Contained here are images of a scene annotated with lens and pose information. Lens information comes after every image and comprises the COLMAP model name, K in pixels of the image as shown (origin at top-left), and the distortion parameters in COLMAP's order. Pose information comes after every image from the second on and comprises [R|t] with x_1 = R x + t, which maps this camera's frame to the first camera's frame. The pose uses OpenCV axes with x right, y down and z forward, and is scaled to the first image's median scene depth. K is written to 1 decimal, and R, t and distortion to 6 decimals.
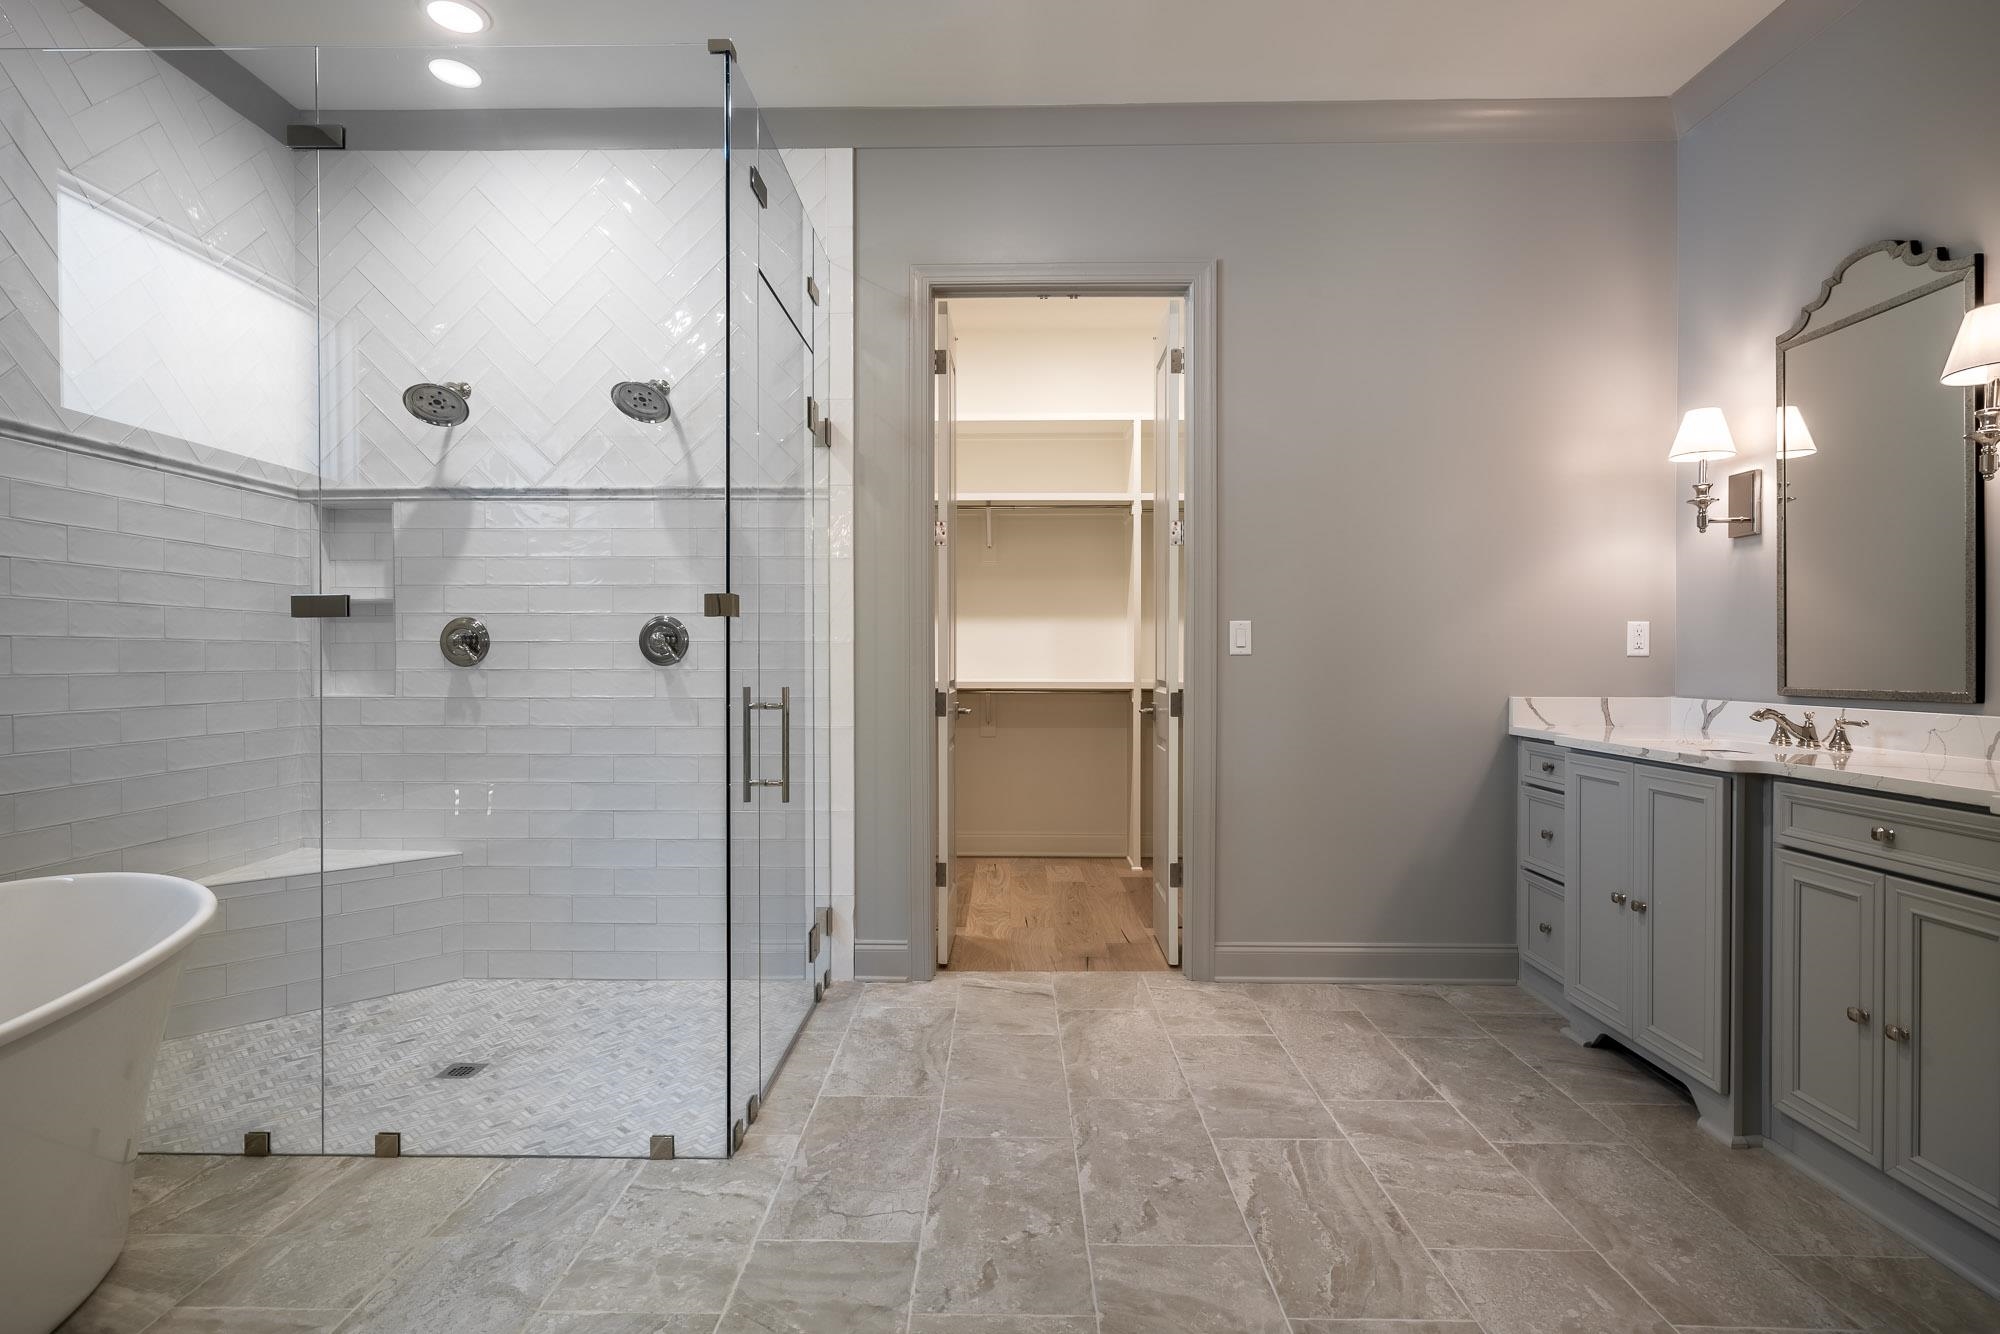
lens RADIAL K [[982.4, 0, 995.2], [0, 982.4, 664.3], [0, 0, 1]] dist [0.001794, 0.001493]
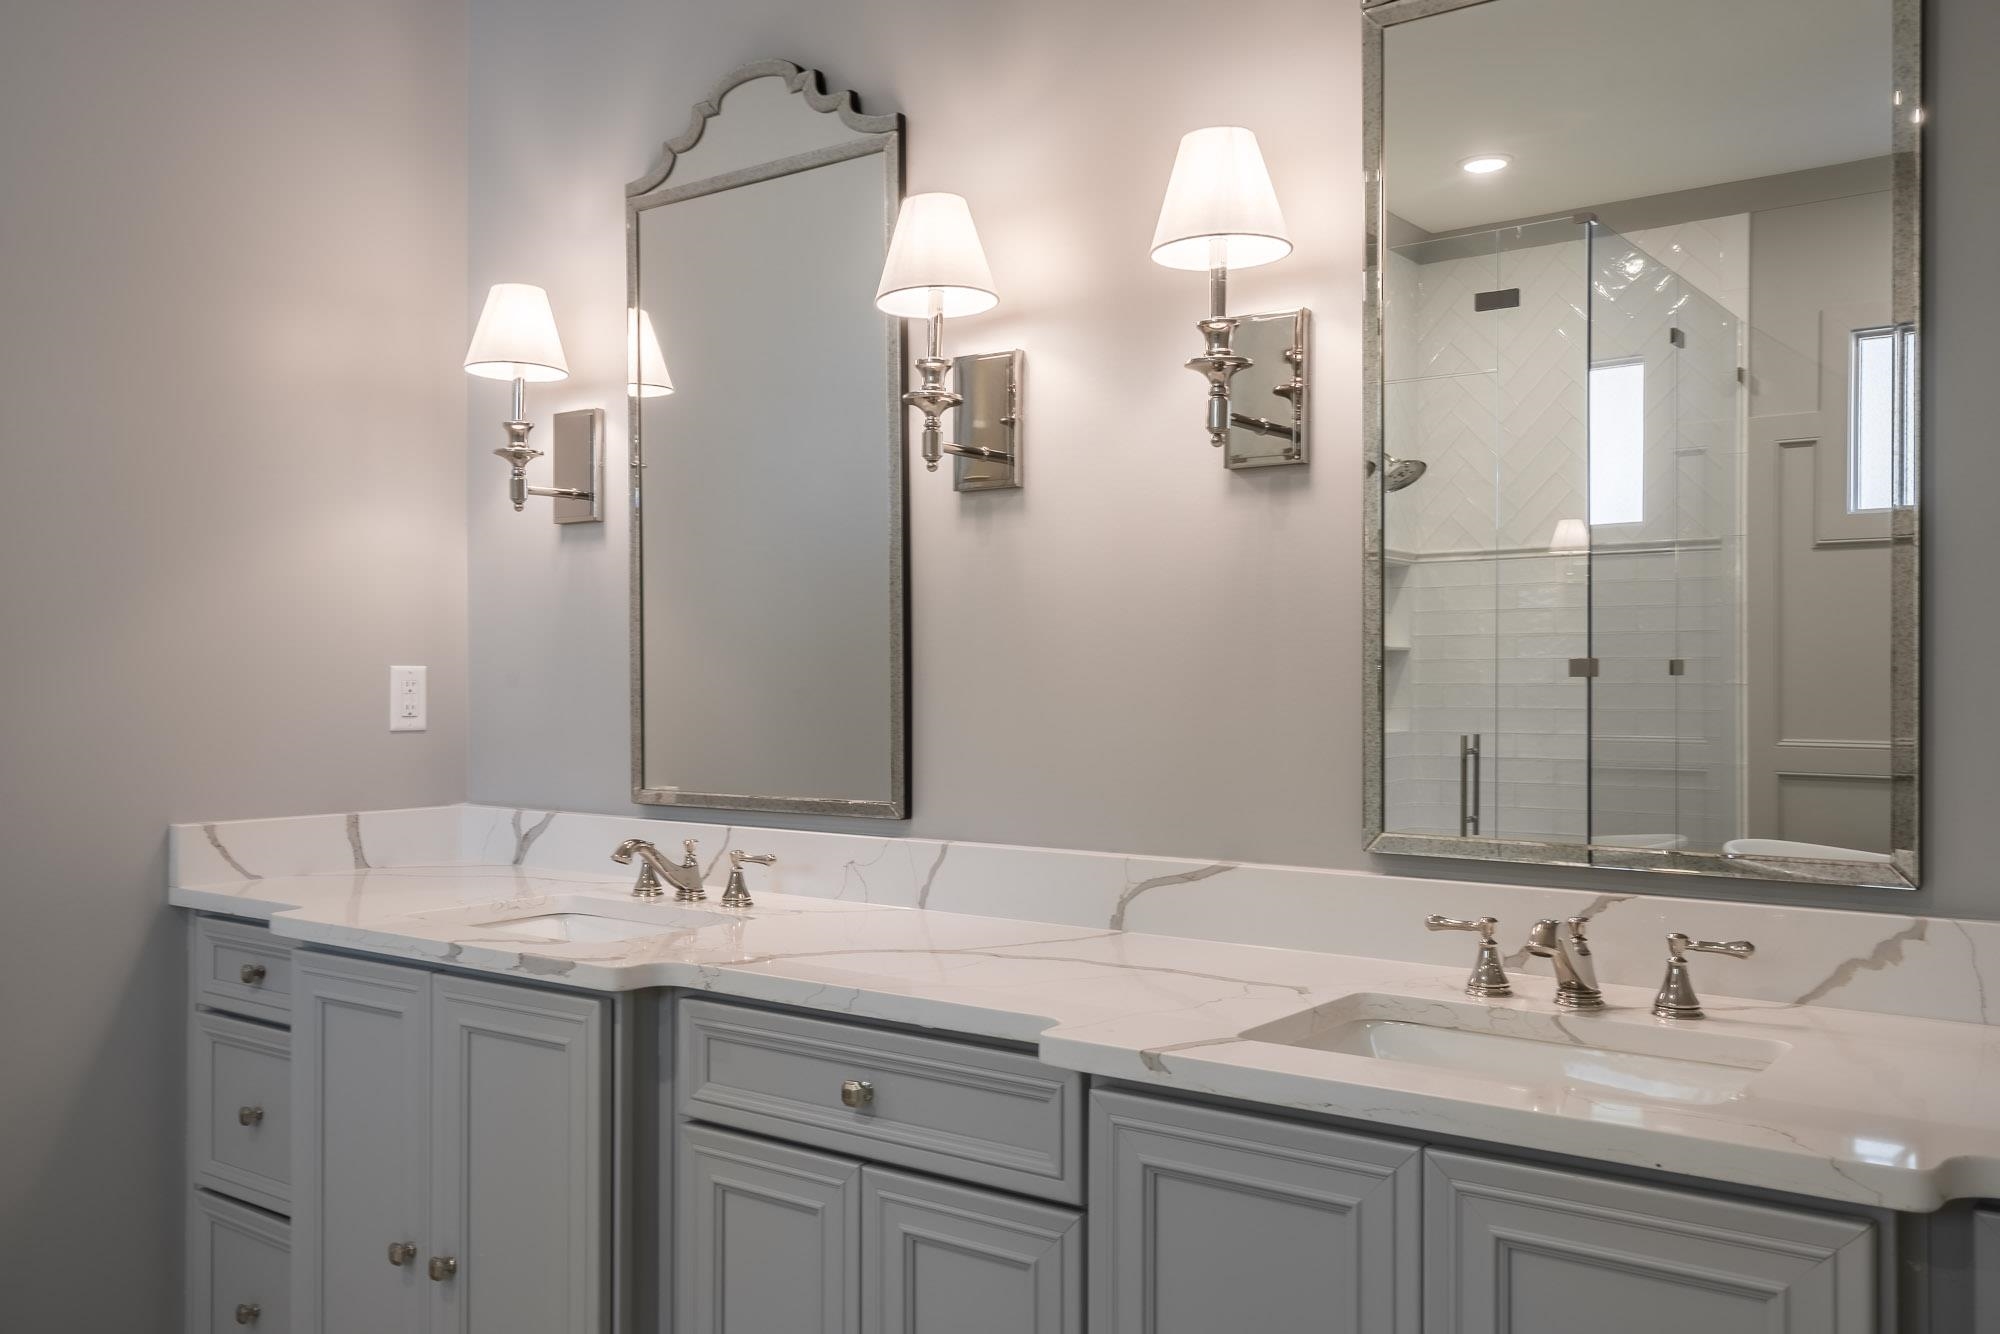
lens RADIAL K [[1672.2, 0, 998.5], [0, 1672.2, 673.0], [0, 0, 1]] dist [0.003997, 0.019627]
pose [[0.578818, 0.001787, 0.815455, 0.121929], [0.007289, 0.999946, -0.007365, -0.037525], [-0.815424, 0.010207, 0.578774, 0.262651]]
